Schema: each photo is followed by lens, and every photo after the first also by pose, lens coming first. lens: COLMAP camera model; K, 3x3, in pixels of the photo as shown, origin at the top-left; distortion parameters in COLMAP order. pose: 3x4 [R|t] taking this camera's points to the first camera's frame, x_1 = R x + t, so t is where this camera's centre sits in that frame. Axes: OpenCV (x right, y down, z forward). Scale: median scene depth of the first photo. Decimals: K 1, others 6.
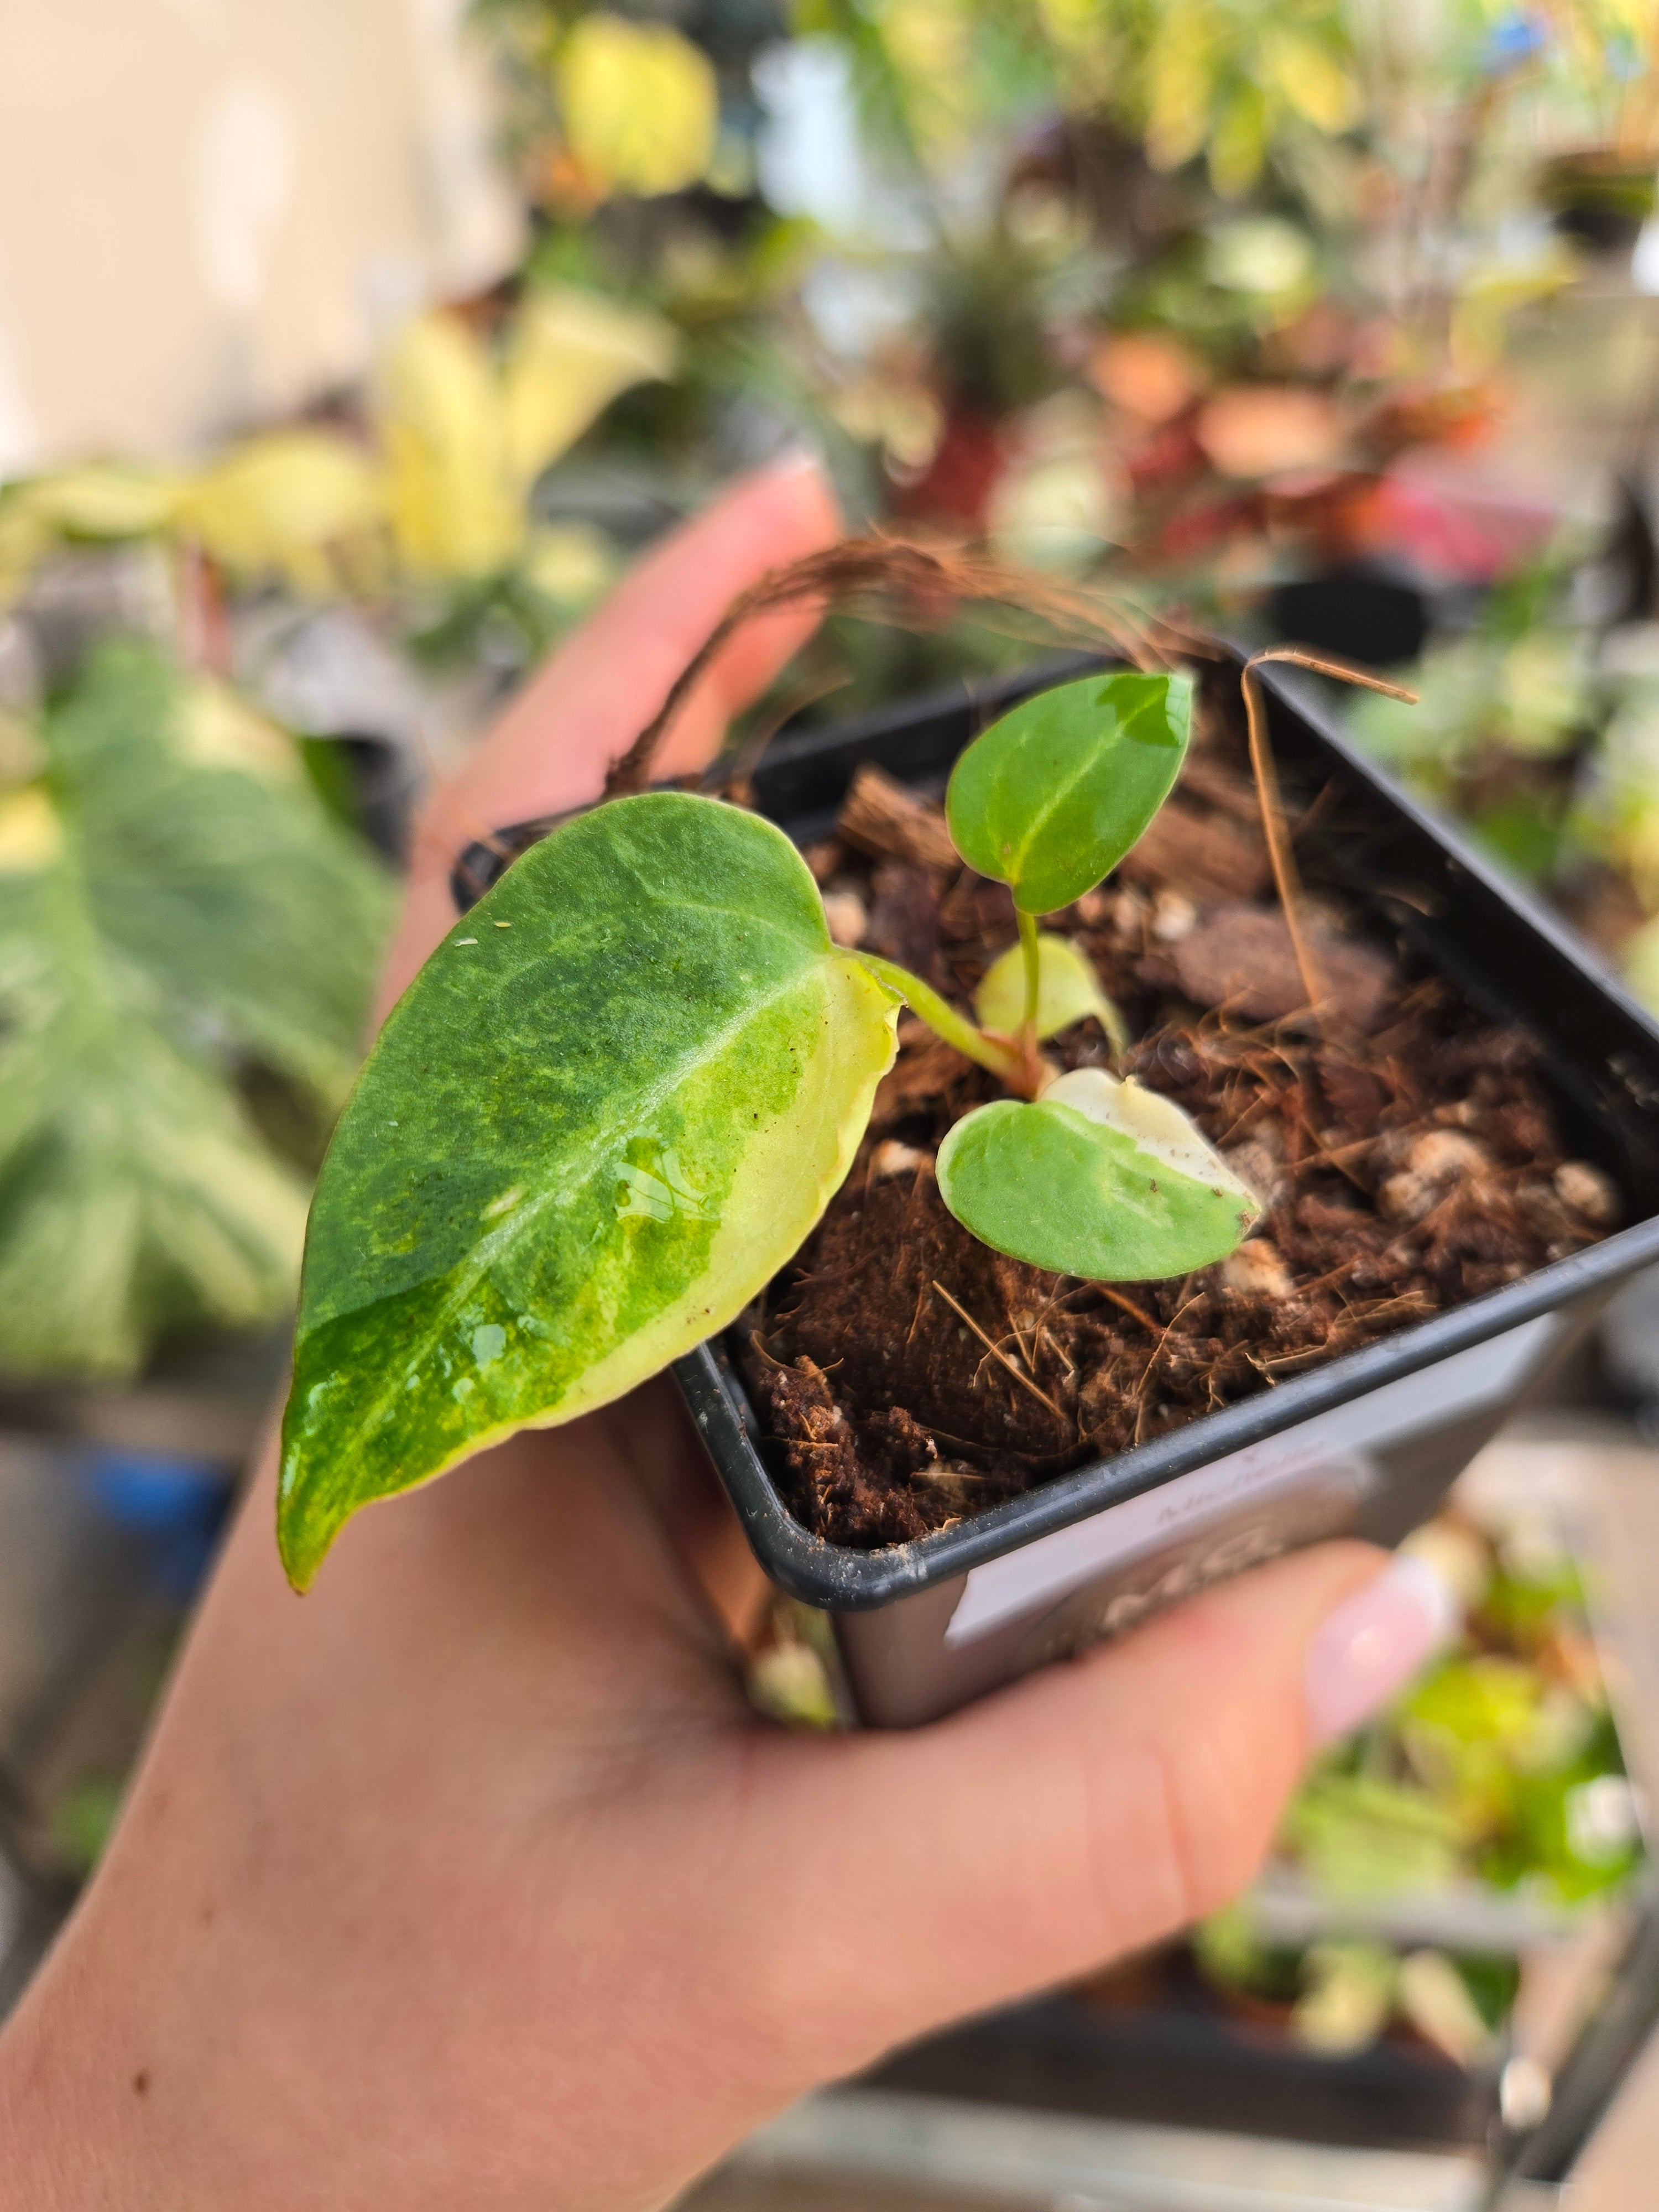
lens RADIAL K [[1553.2, 0, 841.2], [0, 1553.2, 1102.0], [0, 0, 1]] dist [-0.037628, -0.006511]
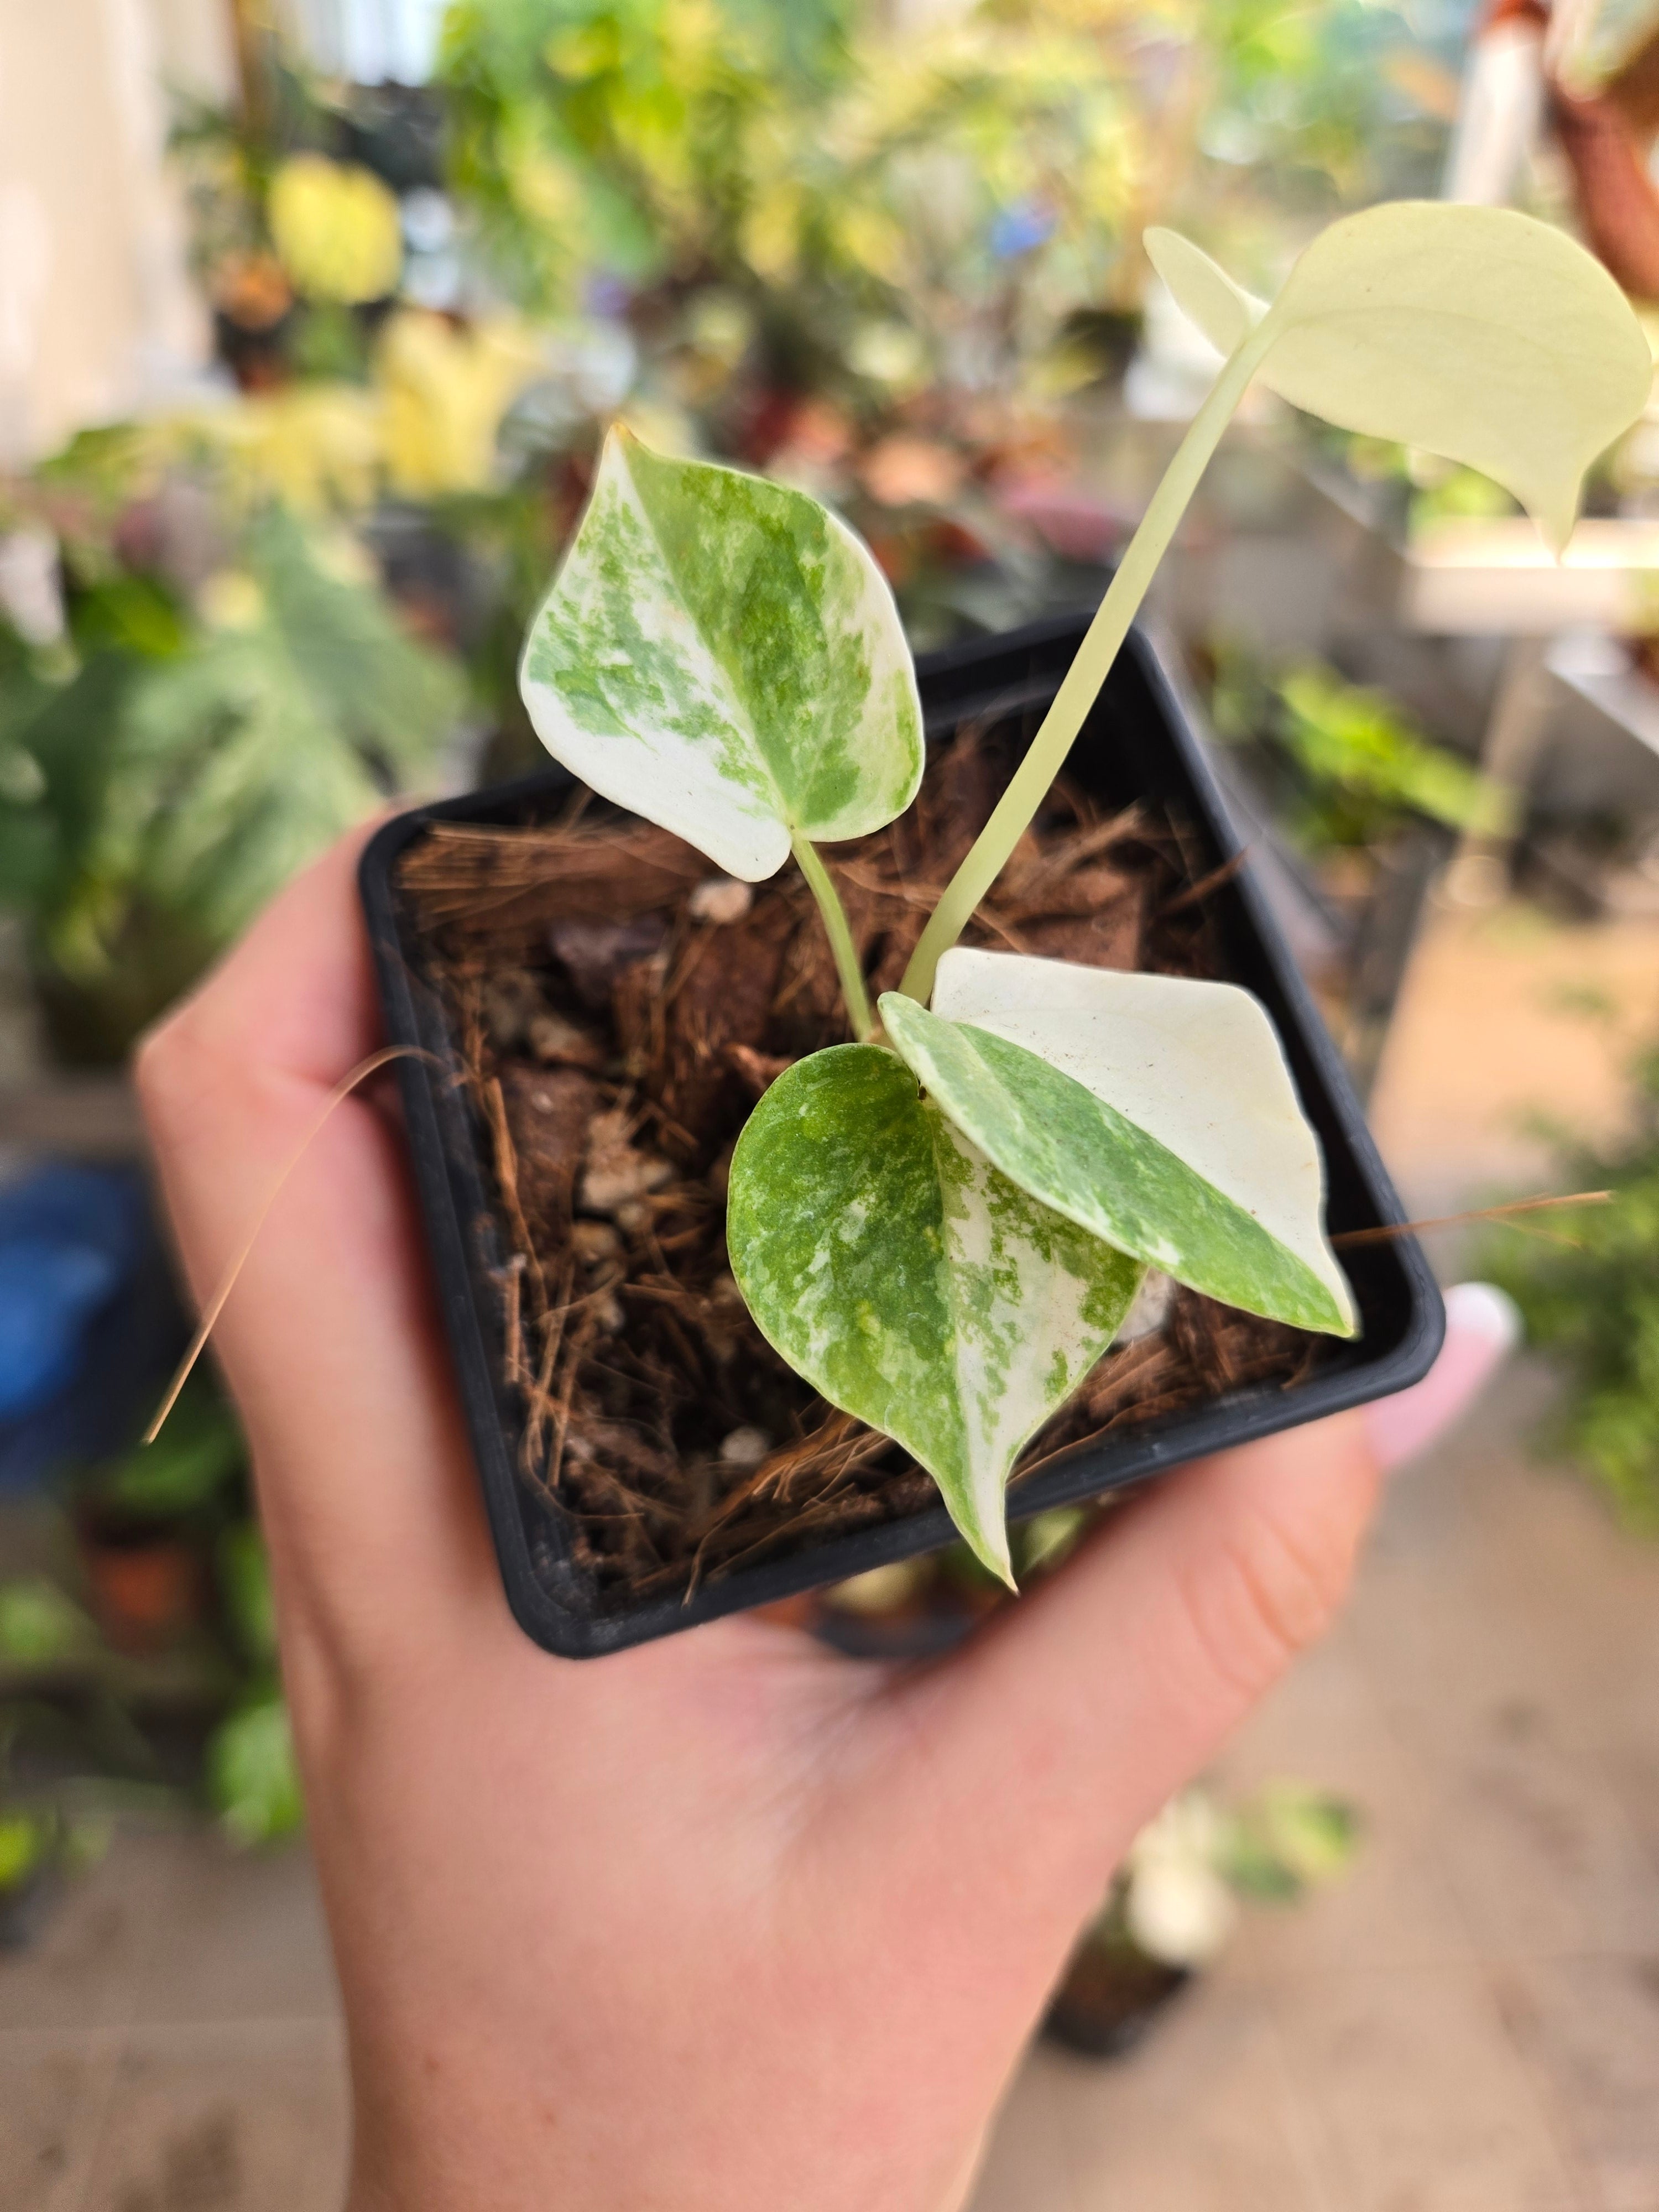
lens RADIAL K [[1553.2, 0, 800.2], [0, 1553.2, 1116.2], [0, 0, 1]] dist [-0.037628, -0.006511]
pose [[0.969737, -0.061899, 0.236177, -0.147203], [0.079780, 0.994564, -0.066912, 0.193063], [-0.230751, 0.083729, 0.969404, -0.242829]]
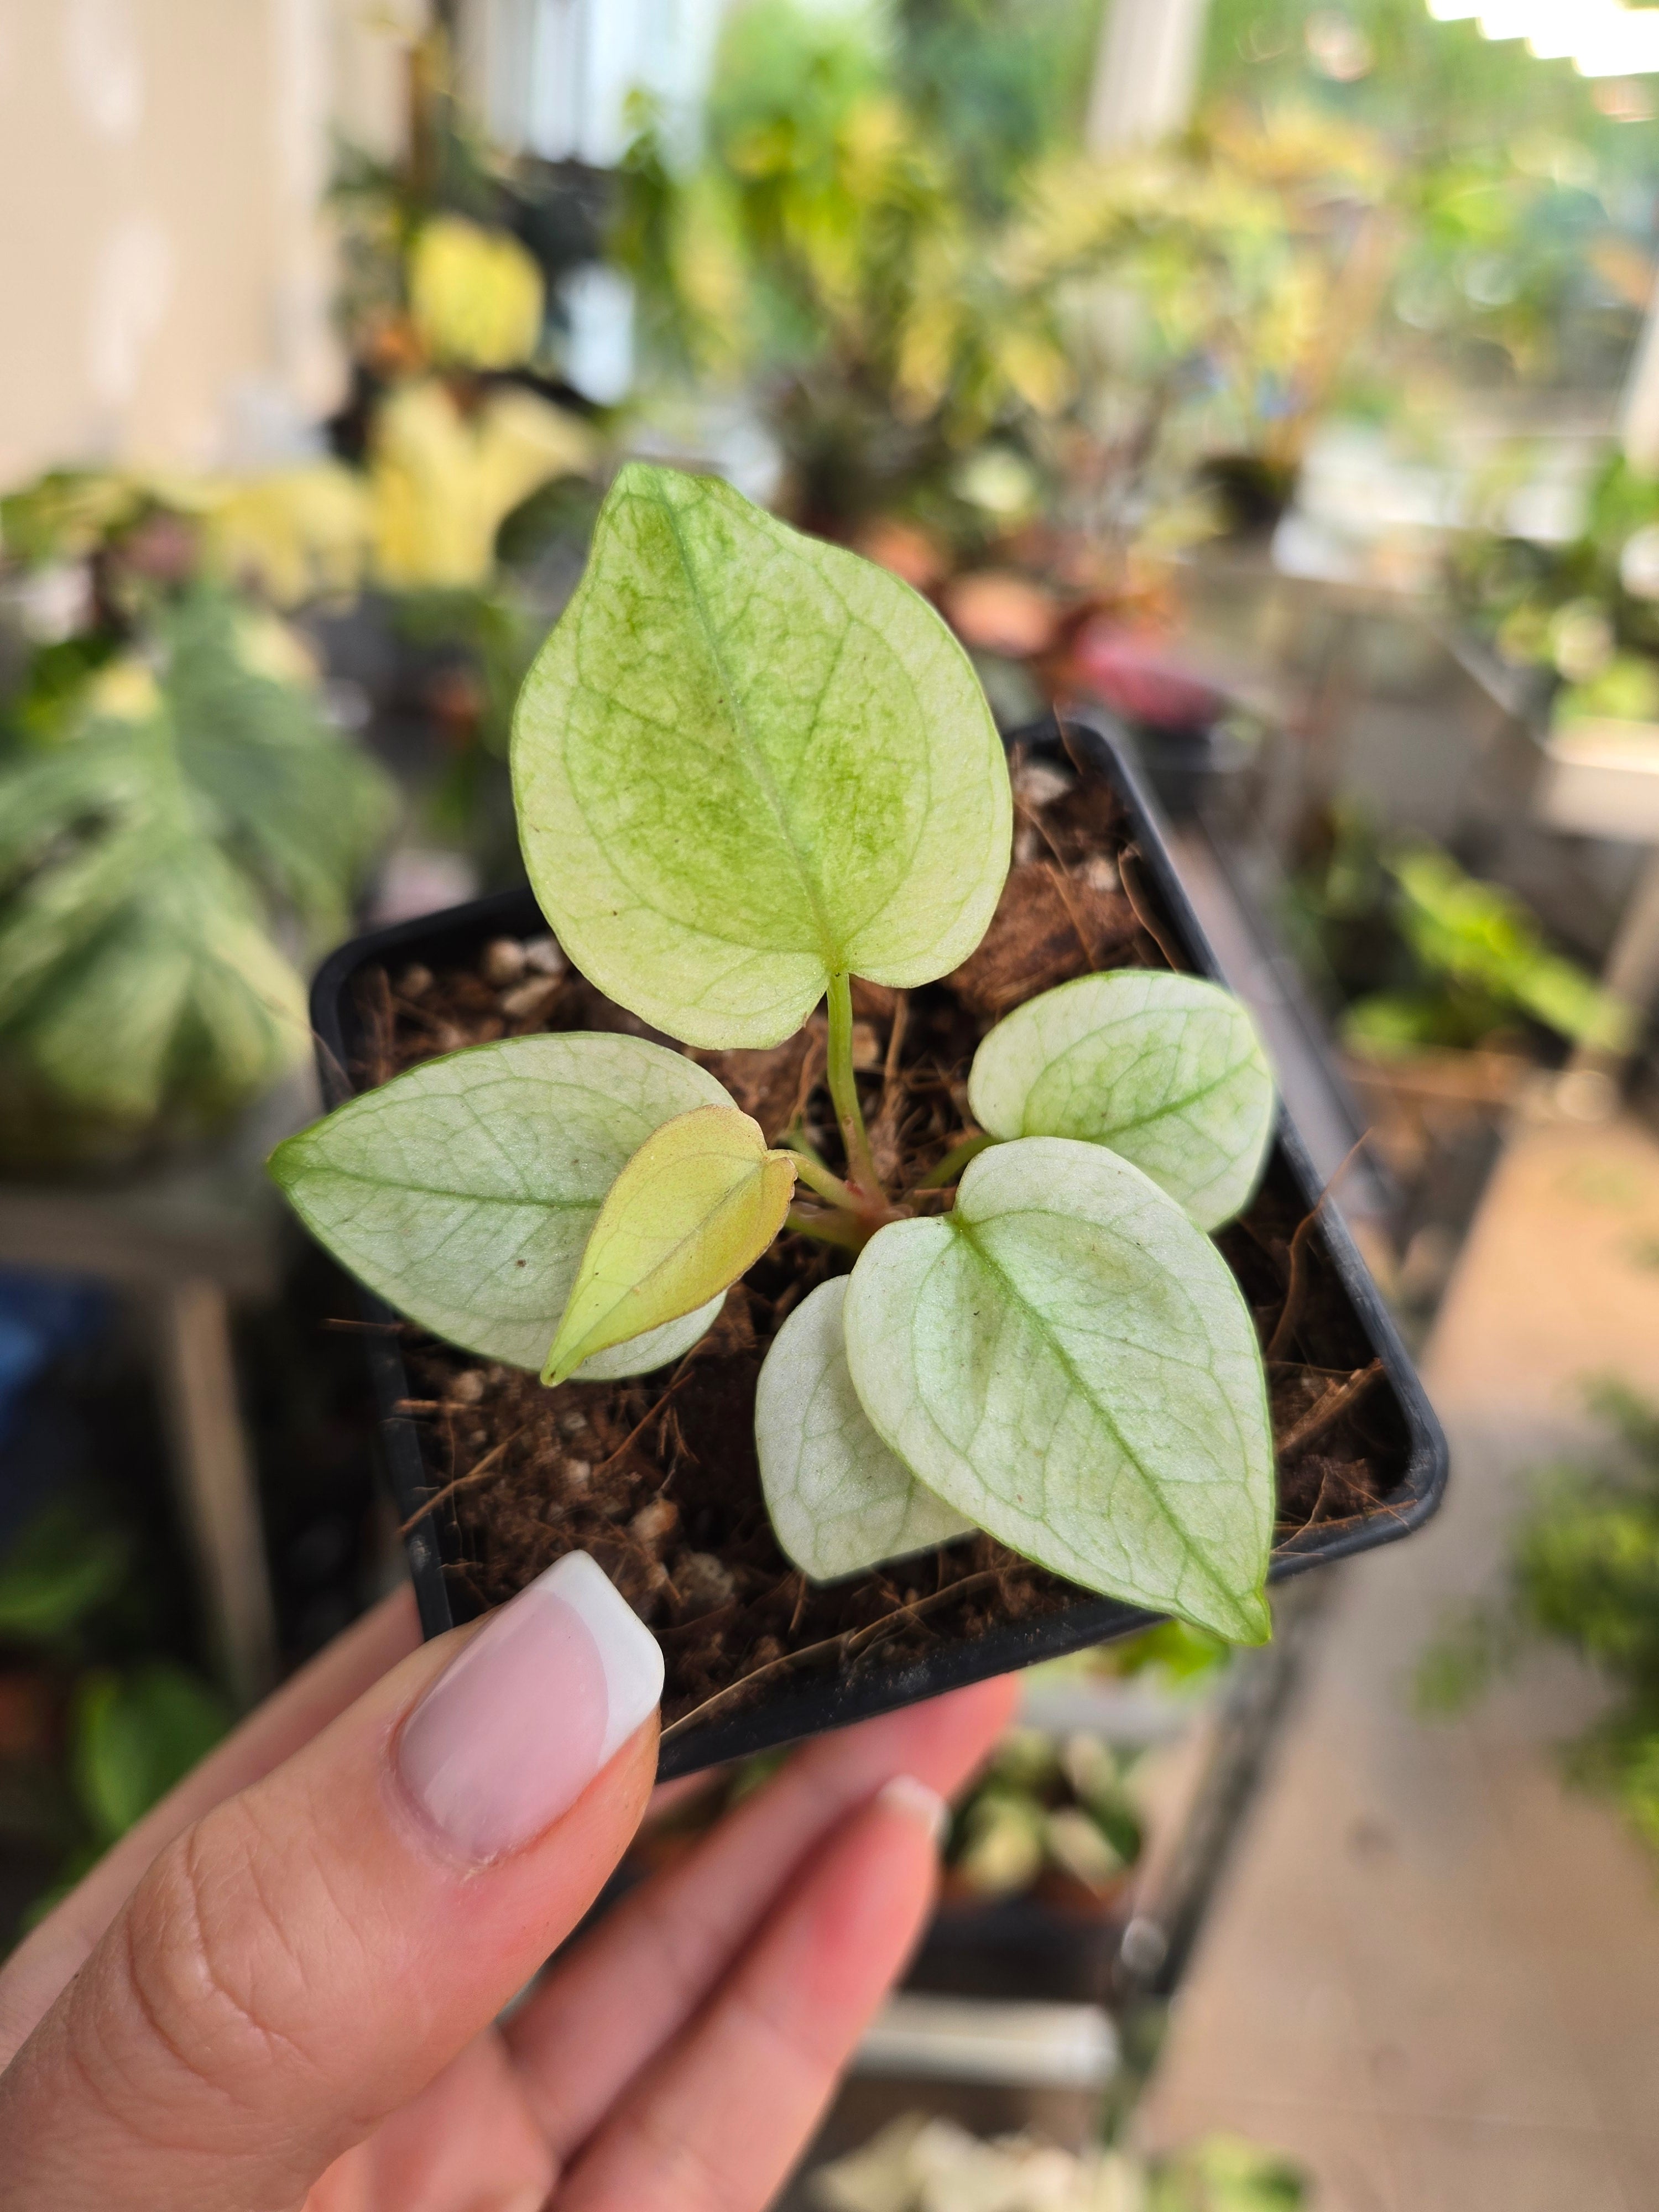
lens RADIAL K [[1553.2, 0, 840.3], [0, 1553.2, 1097.3], [0, 0, 1]] dist [-0.037628, -0.006511]
pose [[0.977226, 0.079224, 0.196856, -0.060746], [-0.053119, 0.989486, -0.134522, 0.128330], [-0.205444, 0.121002, 0.971160, -0.162067]]
